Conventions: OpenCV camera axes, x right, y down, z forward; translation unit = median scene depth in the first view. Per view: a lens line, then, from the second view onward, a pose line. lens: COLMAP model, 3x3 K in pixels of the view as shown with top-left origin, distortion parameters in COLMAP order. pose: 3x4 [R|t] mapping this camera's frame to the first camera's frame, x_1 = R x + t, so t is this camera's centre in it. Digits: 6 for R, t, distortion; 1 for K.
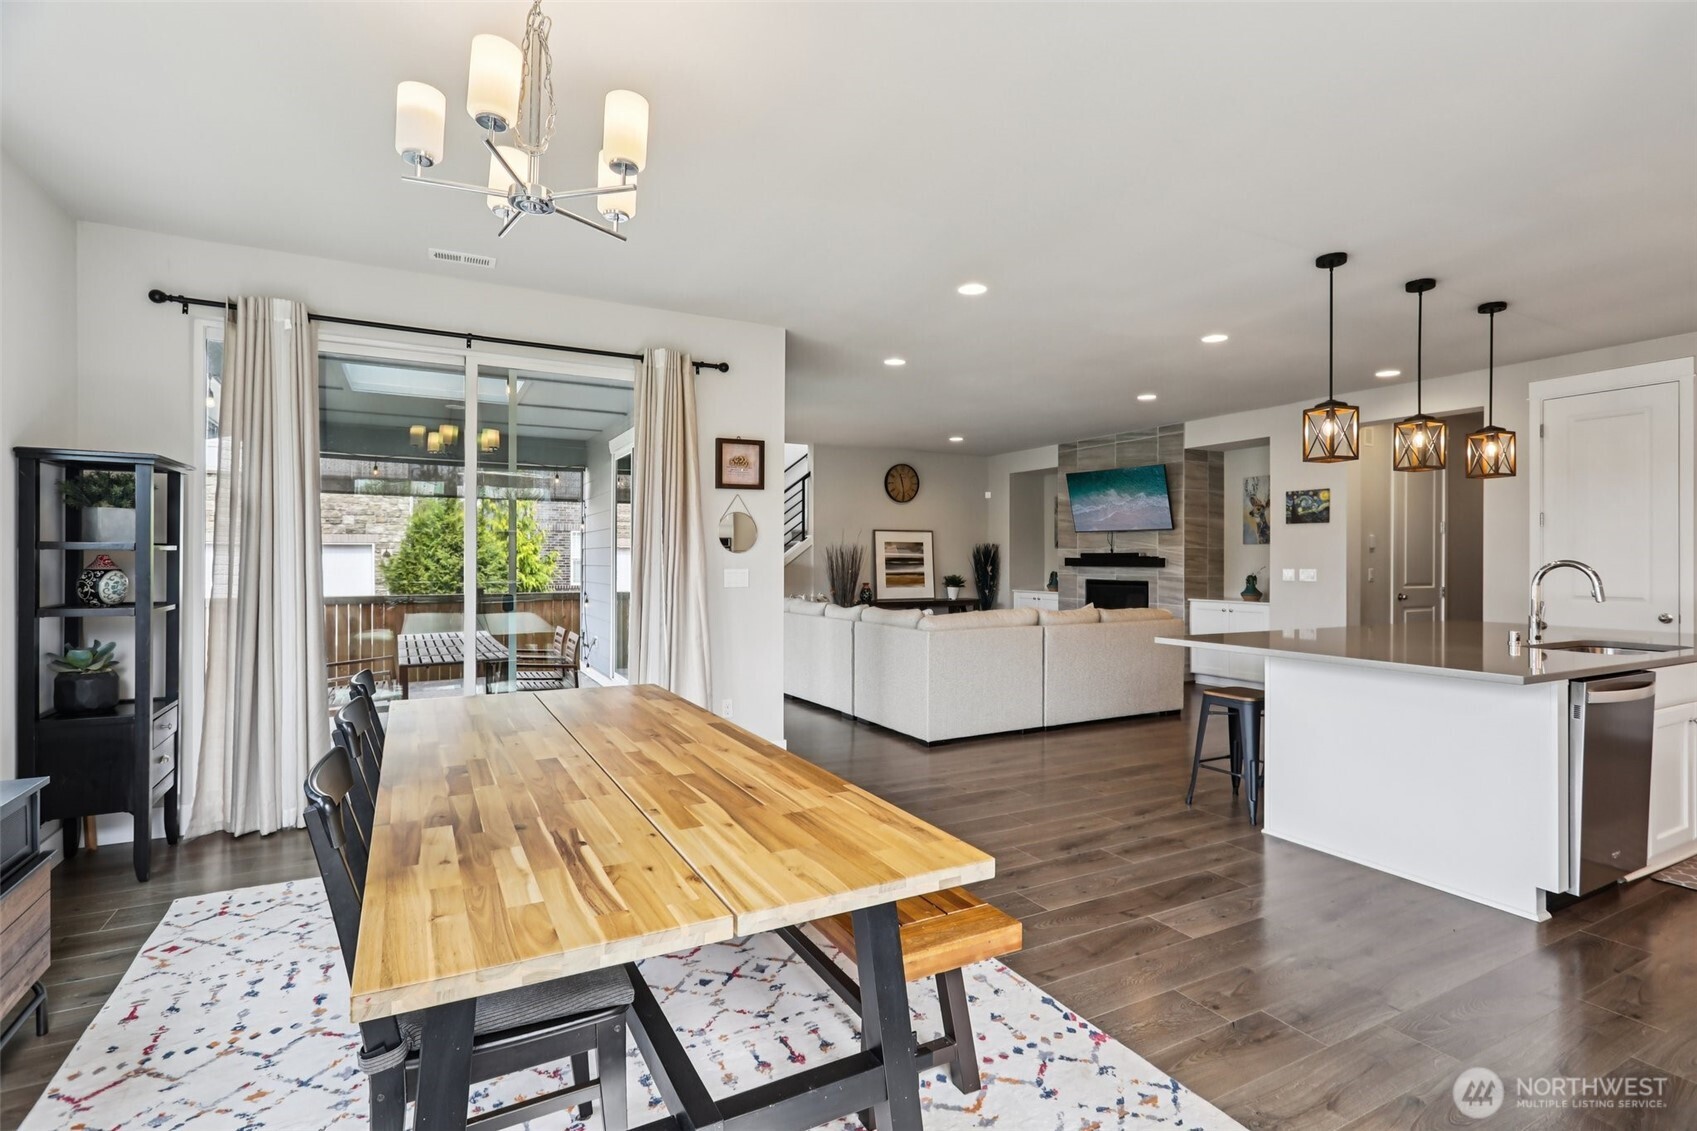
lens RADIAL K [[805.4, 0, 853.0], [0, 805.4, 554.0], [0, 0, 1]] dist [-0.000901, 0.000807]
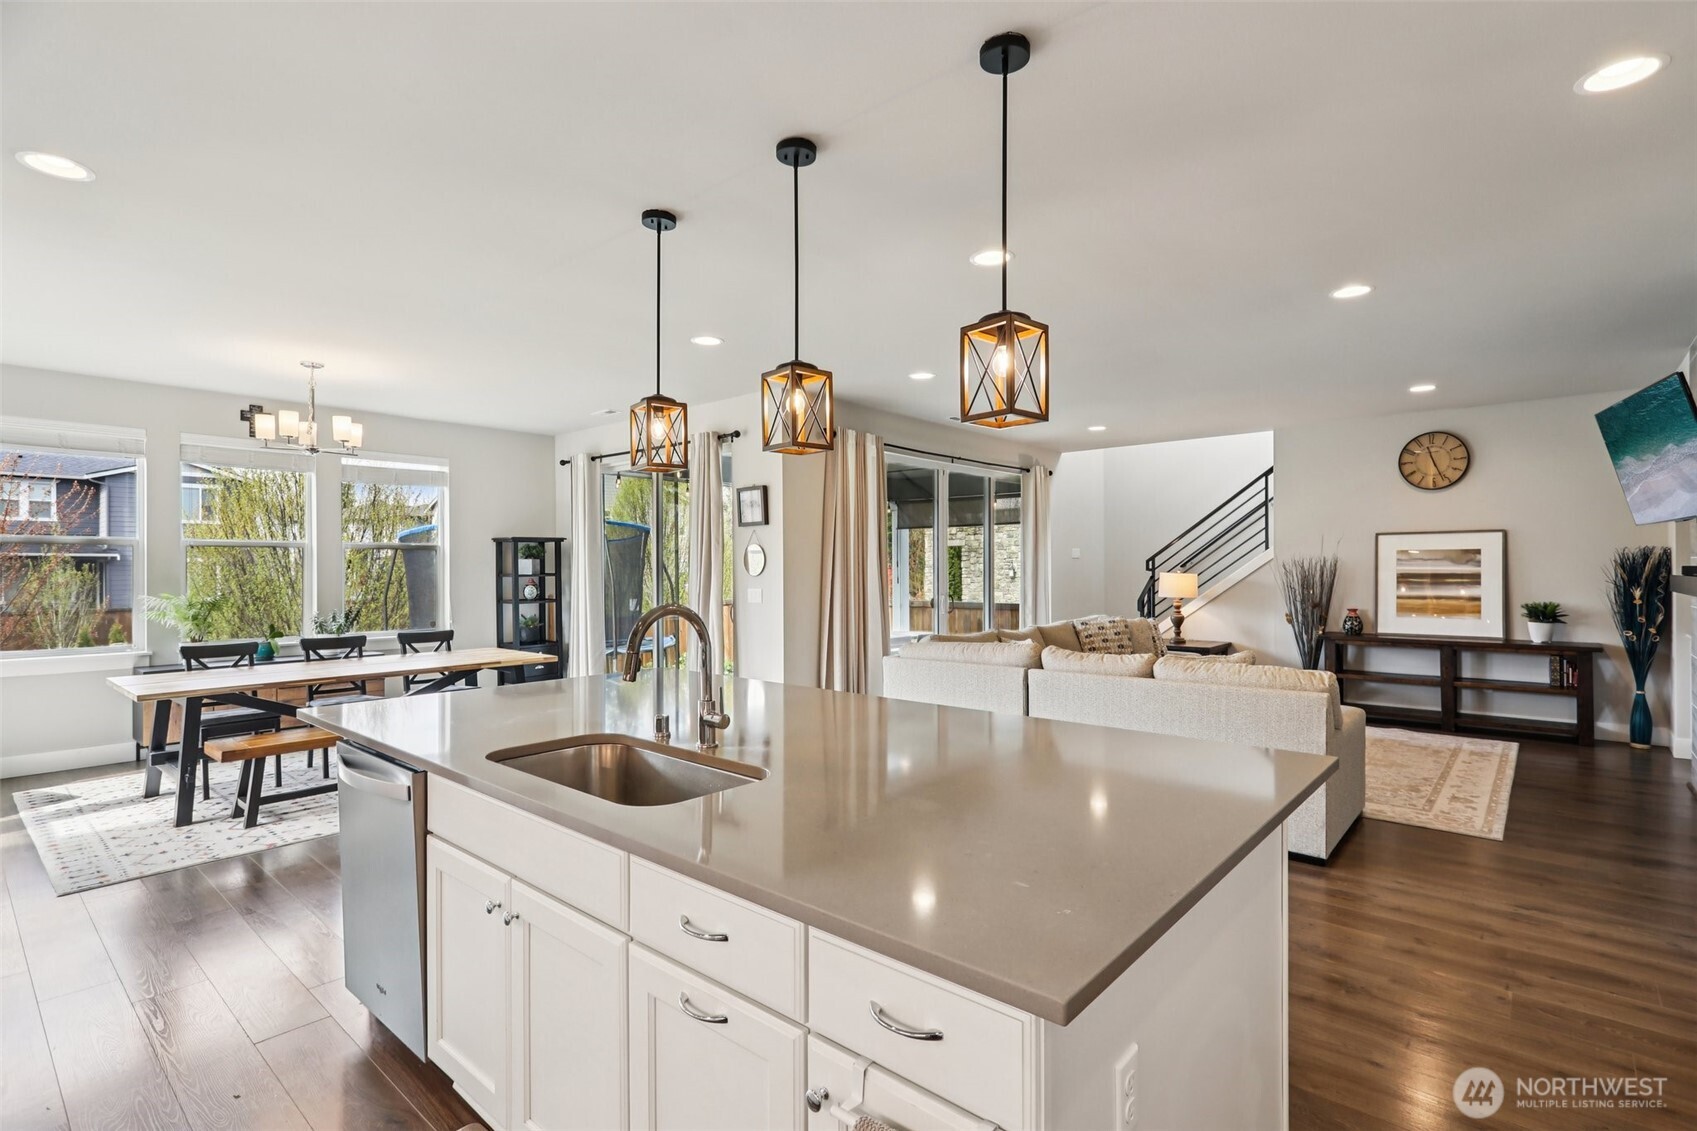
lens RADIAL K [[805.4, 0, 860.7], [0, 805.4, 555.7], [0, 0, 1]] dist [-0.000901, 0.000807]
pose [[0.361919, -0.023605, -0.931911, 0.515608], [0.012001, 0.999714, -0.020661, -0.001757], [0.932132, -0.003706, 0.362098, 0.324569]]
